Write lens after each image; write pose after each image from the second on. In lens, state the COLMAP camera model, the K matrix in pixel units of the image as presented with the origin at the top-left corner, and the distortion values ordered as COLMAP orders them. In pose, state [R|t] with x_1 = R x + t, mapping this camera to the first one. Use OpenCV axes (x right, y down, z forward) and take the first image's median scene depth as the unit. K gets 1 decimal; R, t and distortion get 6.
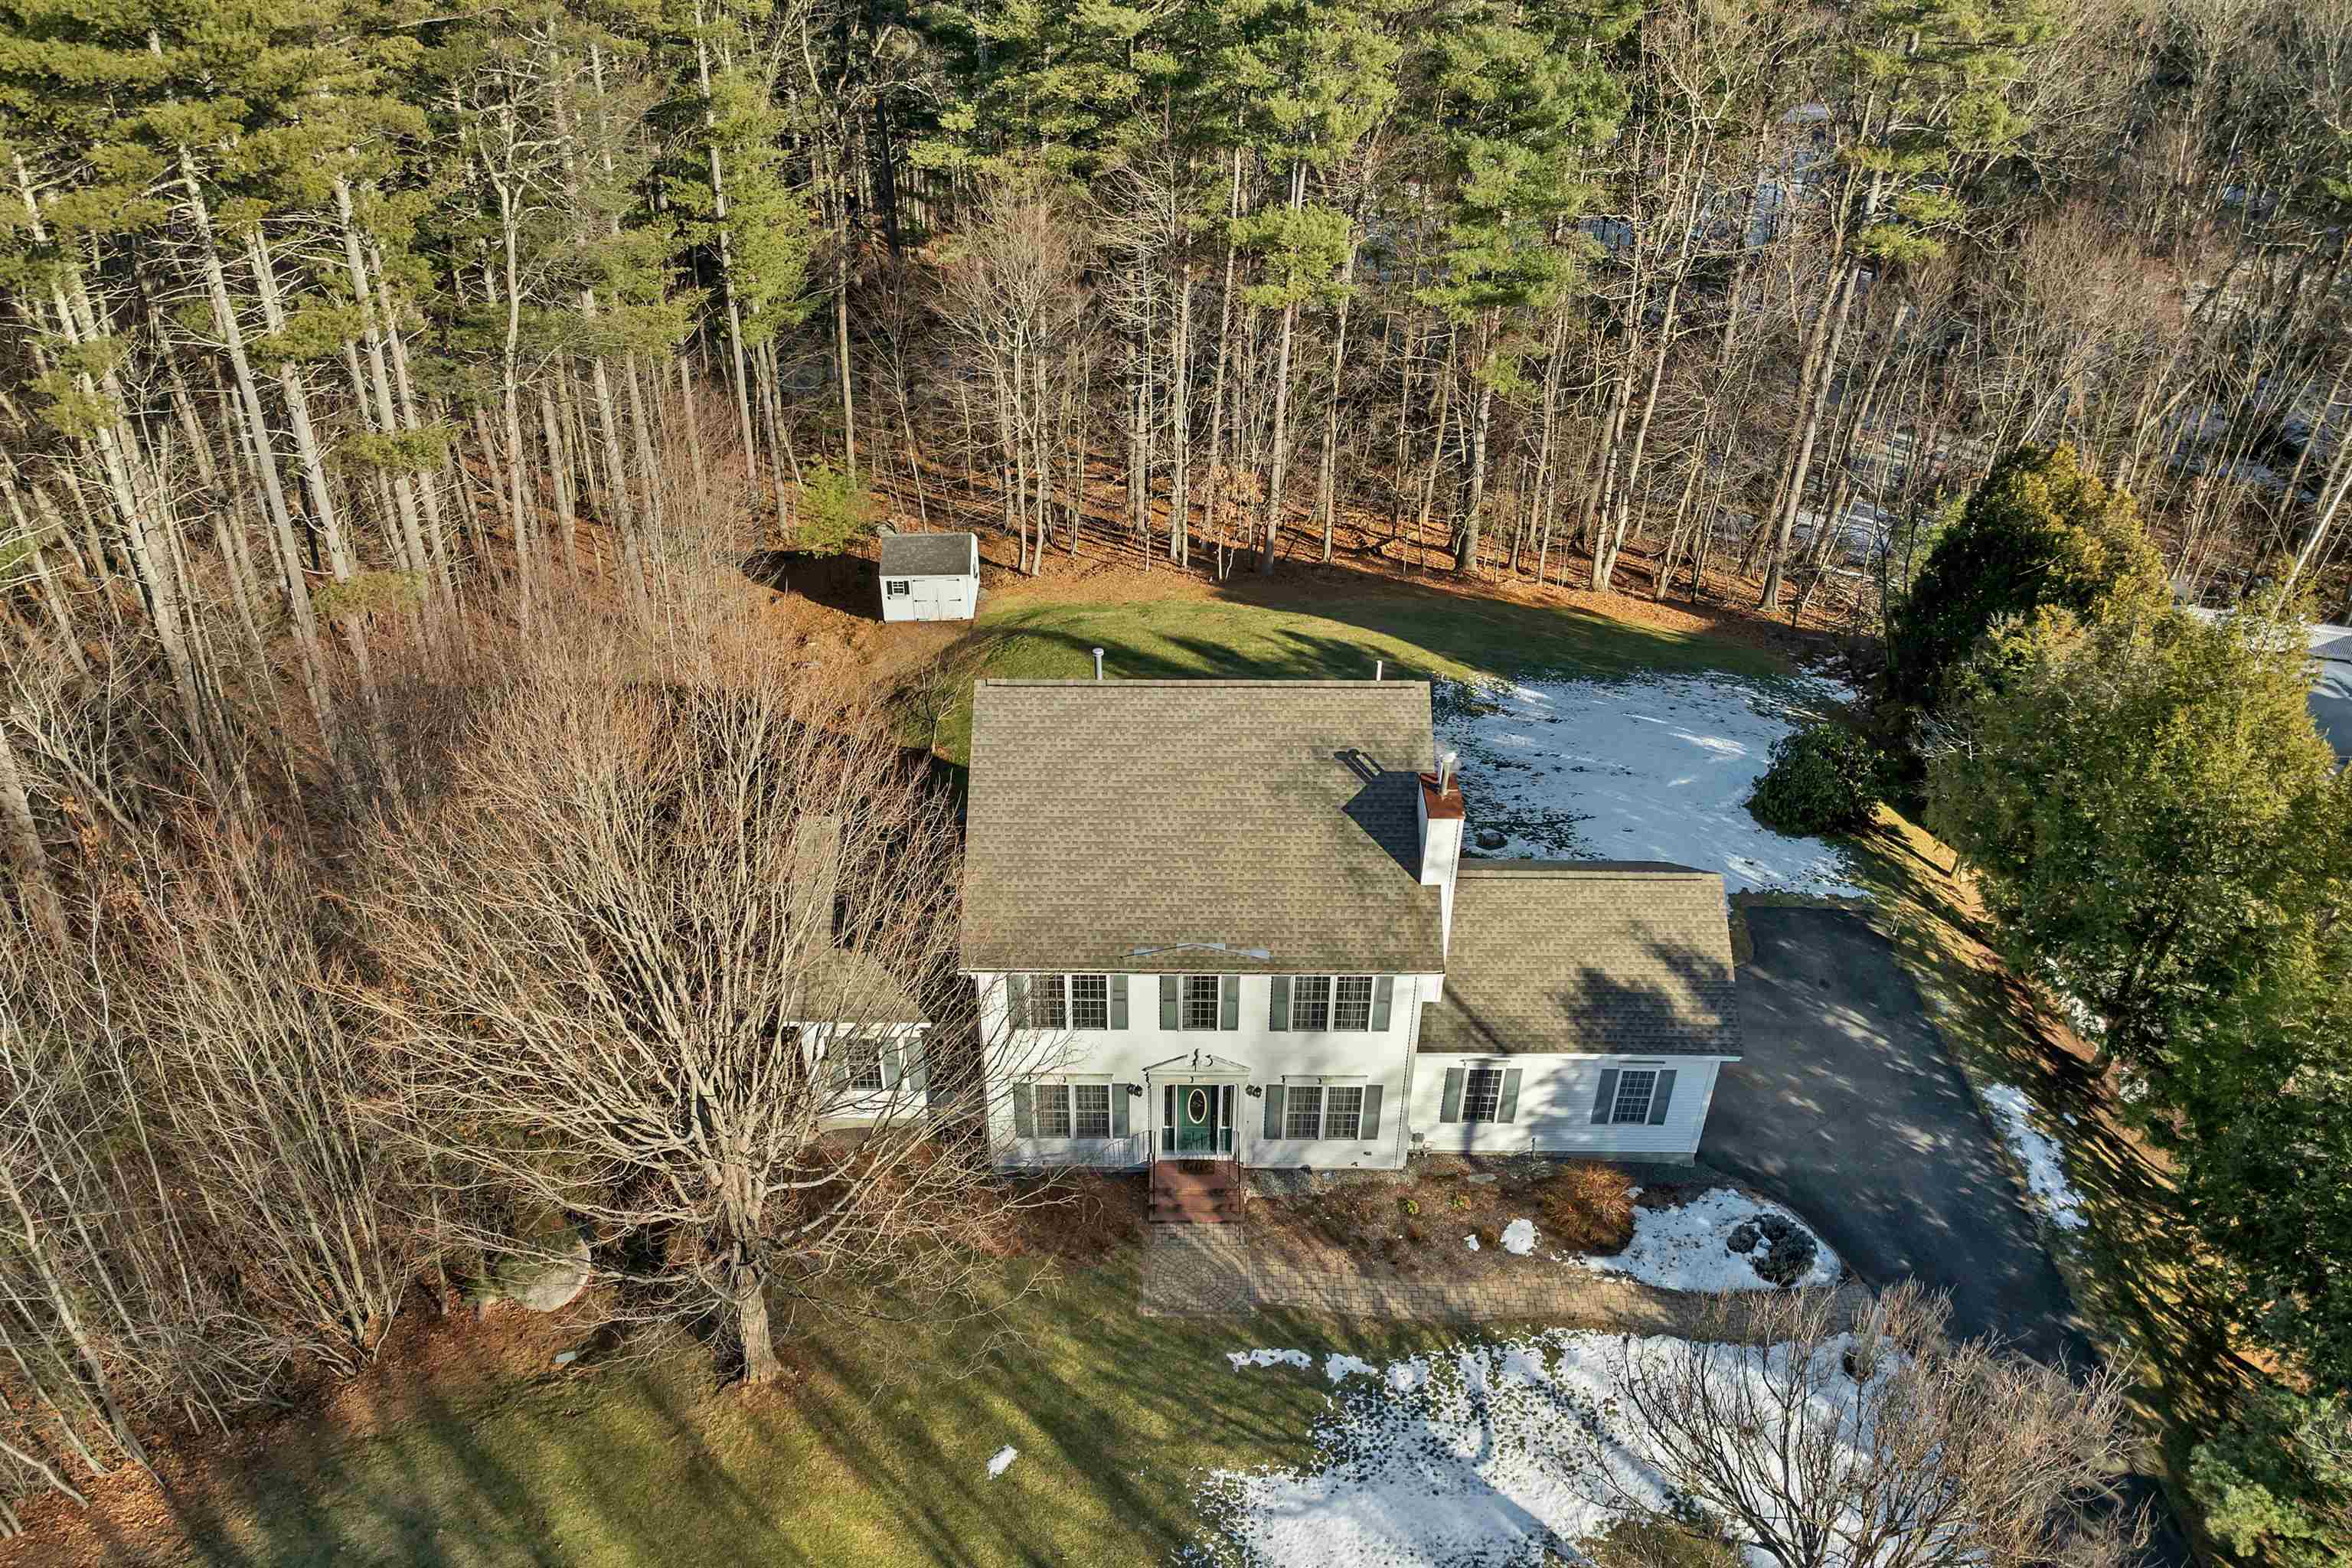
lens RADIAL K [[1788.3, 0, 1138.3], [0, 1788.3, 922.2], [0, 0, 1]] dist [-0.047587, -0.001381]
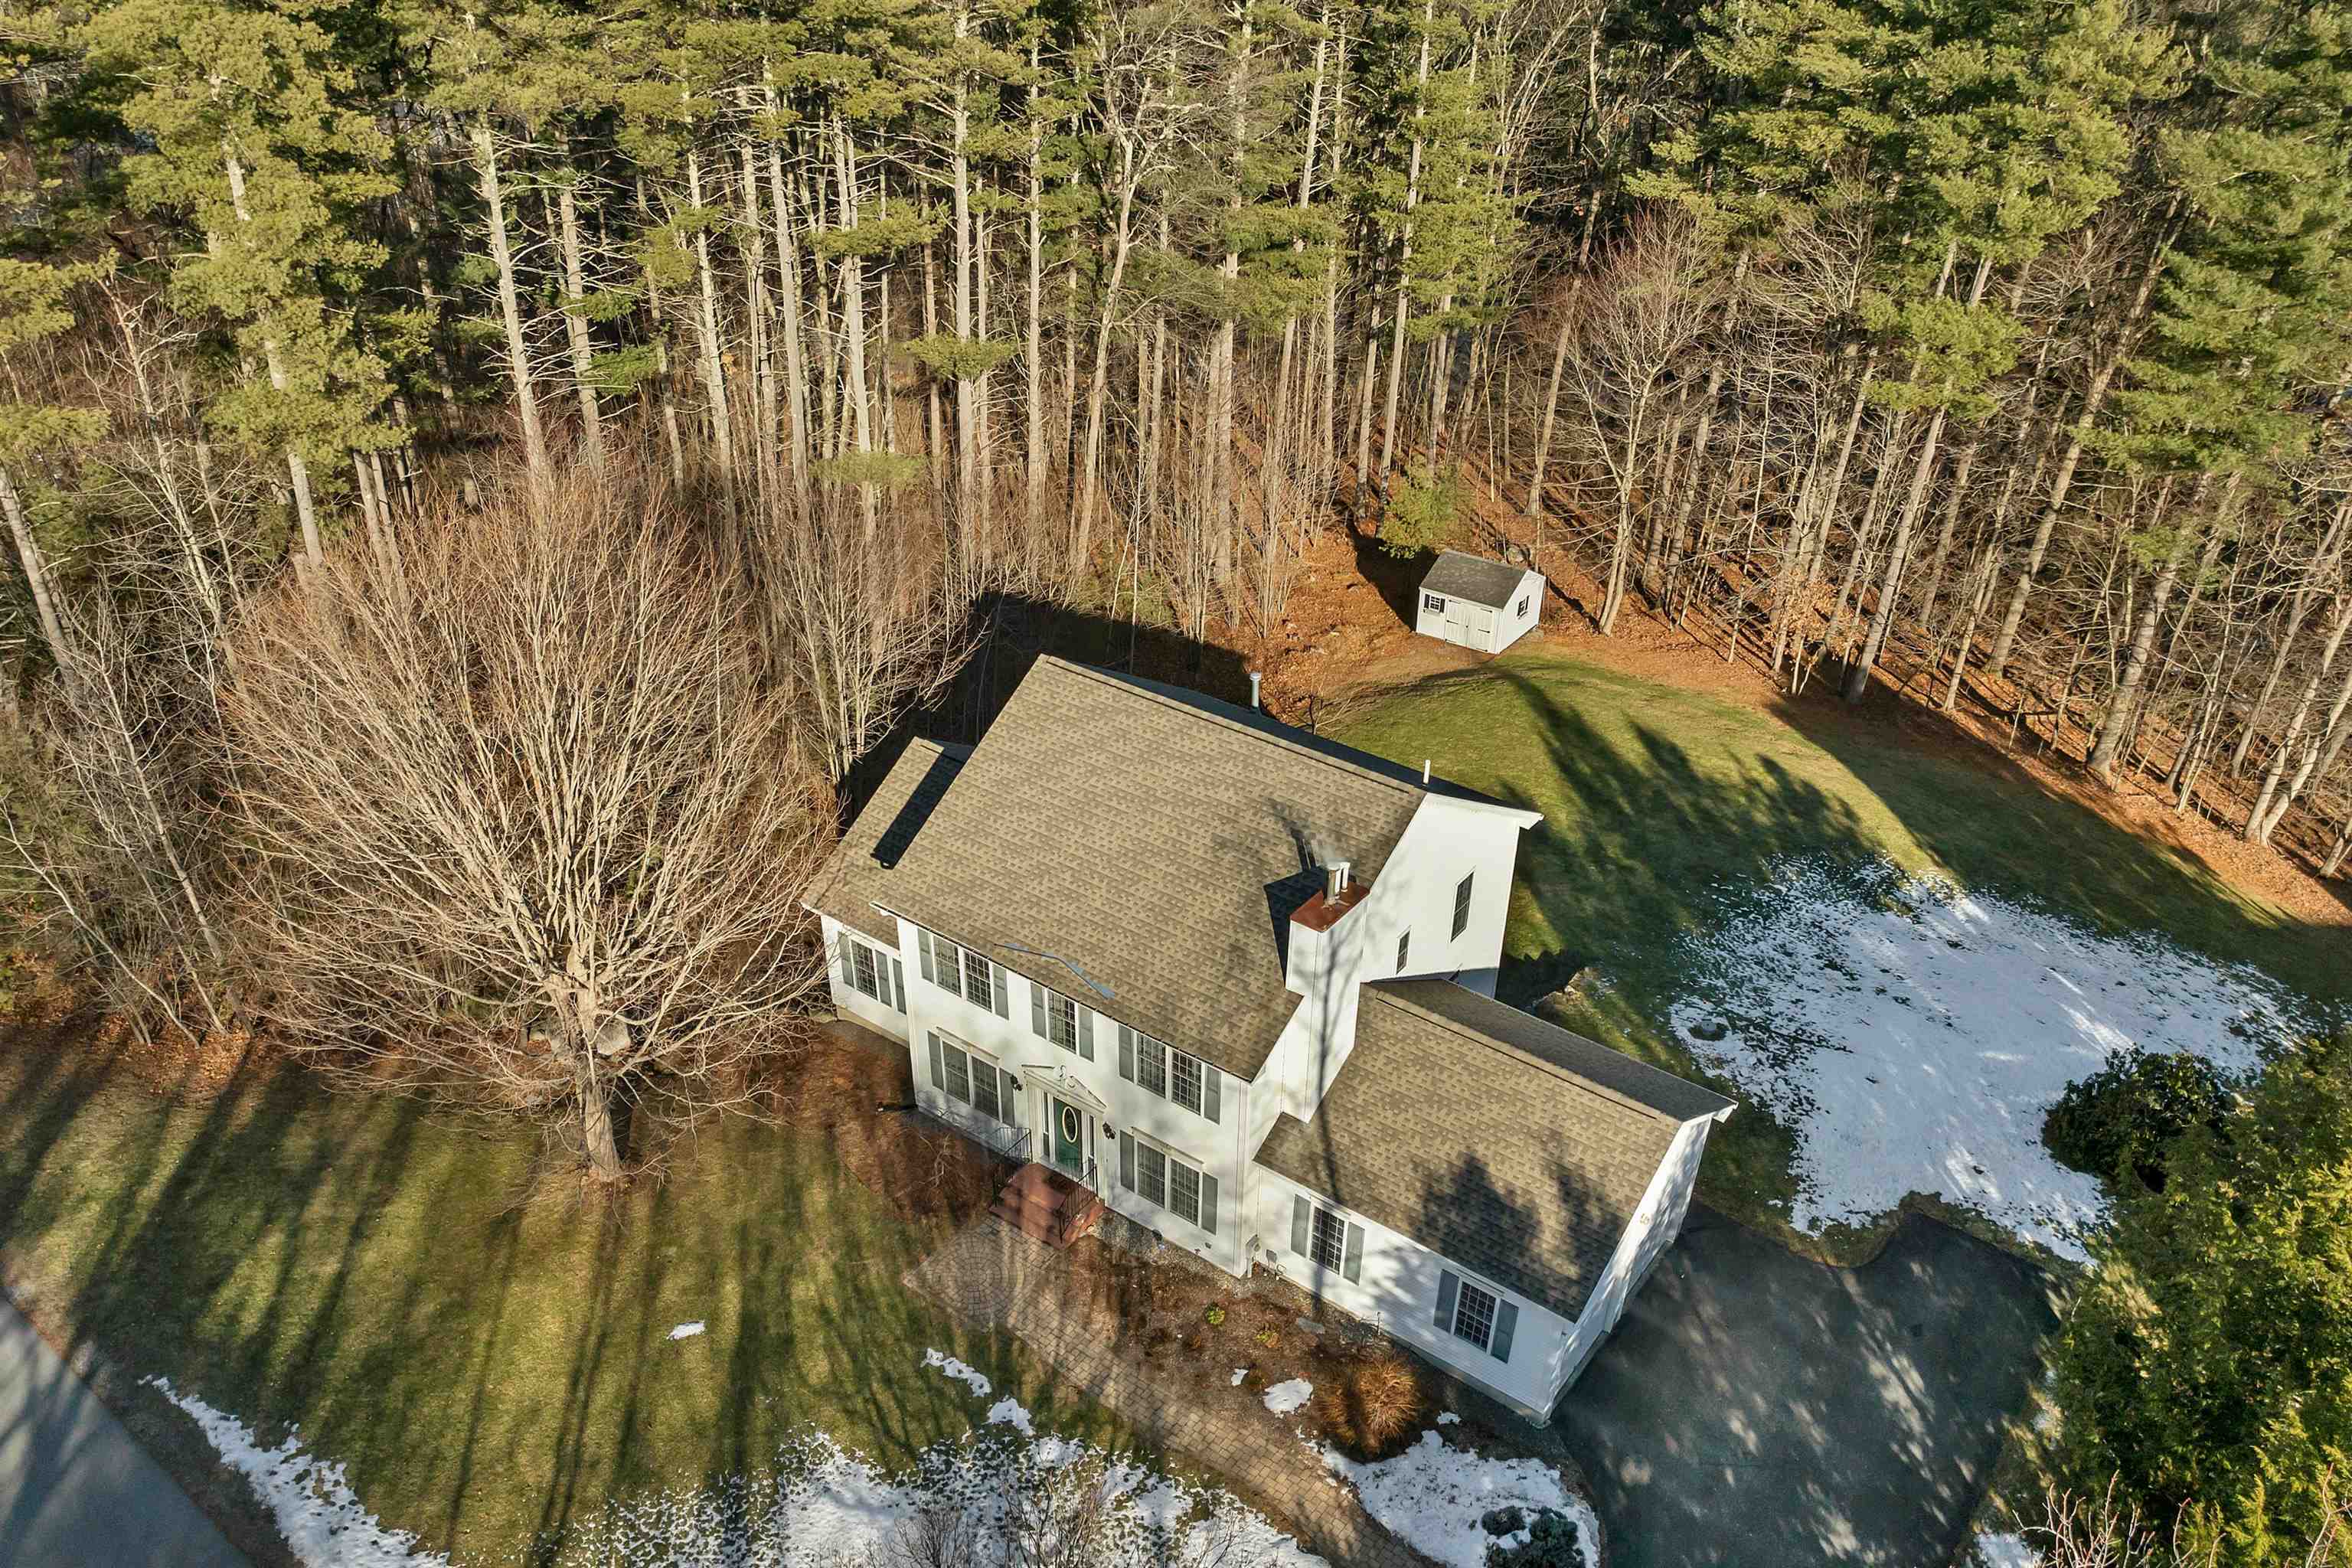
lens RADIAL K [[1788.3, 0, 1138.3], [0, 1788.3, 922.2], [0, 0, 1]] dist [-0.047587, -0.001381]
pose [[0.807171, 0.344027, -0.479709, 0.505982], [-0.344289, 0.934459, 0.090844, -0.106006], [0.479521, 0.091831, 0.872712, 0.146686]]
